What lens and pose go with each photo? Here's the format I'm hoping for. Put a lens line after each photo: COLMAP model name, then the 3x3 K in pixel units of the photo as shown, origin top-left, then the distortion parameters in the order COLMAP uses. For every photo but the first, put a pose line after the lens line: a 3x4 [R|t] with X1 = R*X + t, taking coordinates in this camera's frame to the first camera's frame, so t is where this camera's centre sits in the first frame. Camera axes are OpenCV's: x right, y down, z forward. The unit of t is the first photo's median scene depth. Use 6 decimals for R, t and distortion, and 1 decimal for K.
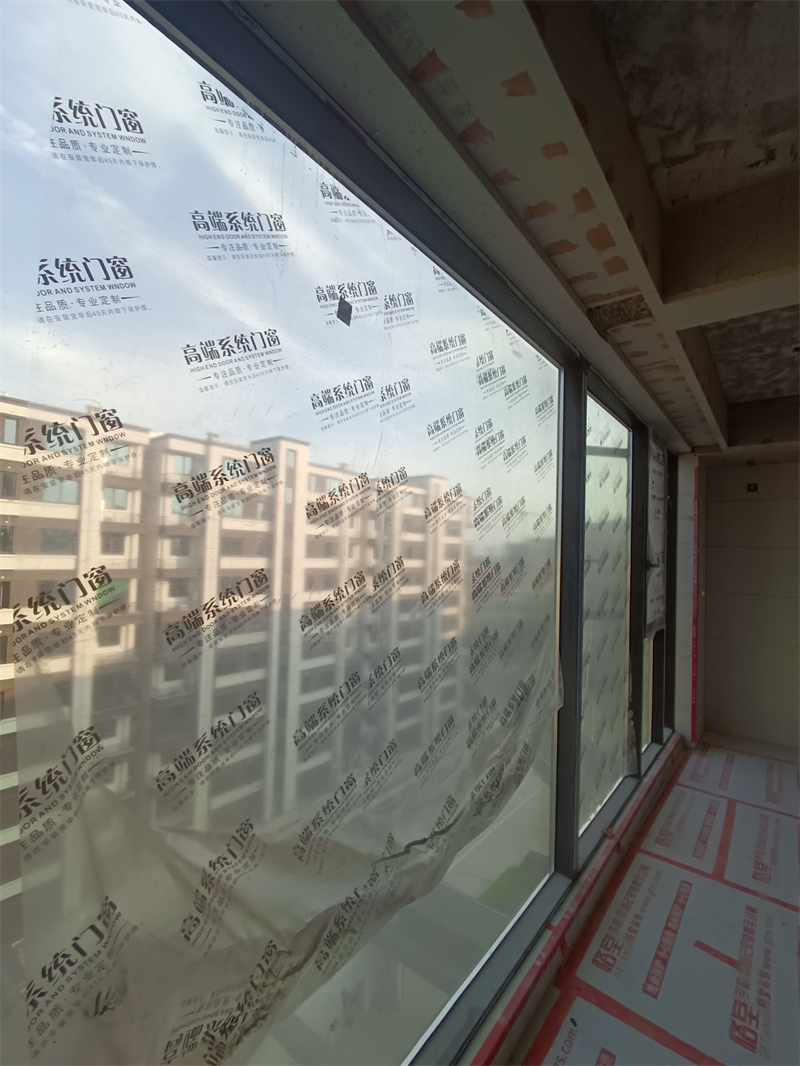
lens RADIAL K [[486.6, 0, 400.0], [0, 486.6, 533.0], [0, 0, 1]] dist [-0.003283, -0.000408]
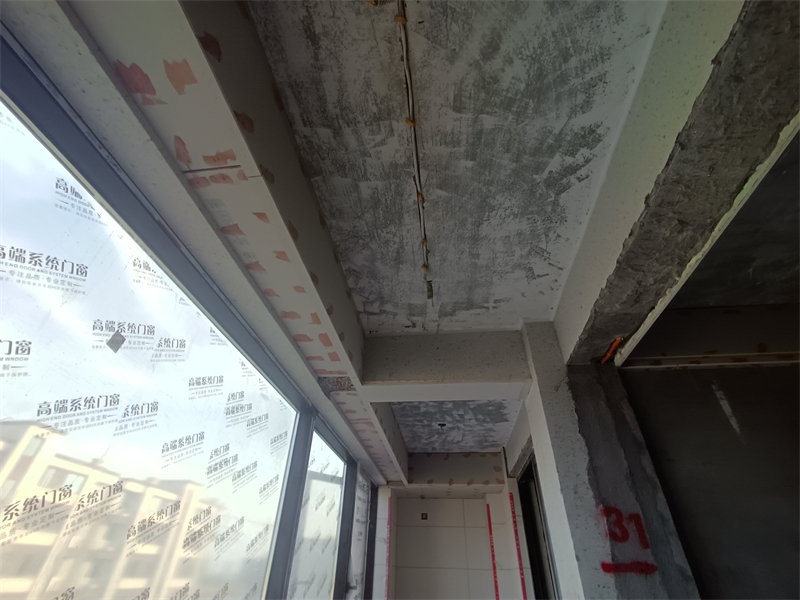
lens RADIAL K [[365.2, 0, 400.0], [0, 365.2, 300.0], [0, 0, 1]] dist [-0.003283, -0.000408]
pose [[0.860186, 0.306016, 0.407963, 0.070229], [-0.025102, 0.824396, -0.565457, -0.021138], [-0.509361, 0.476158, 0.716816, -0.069144]]
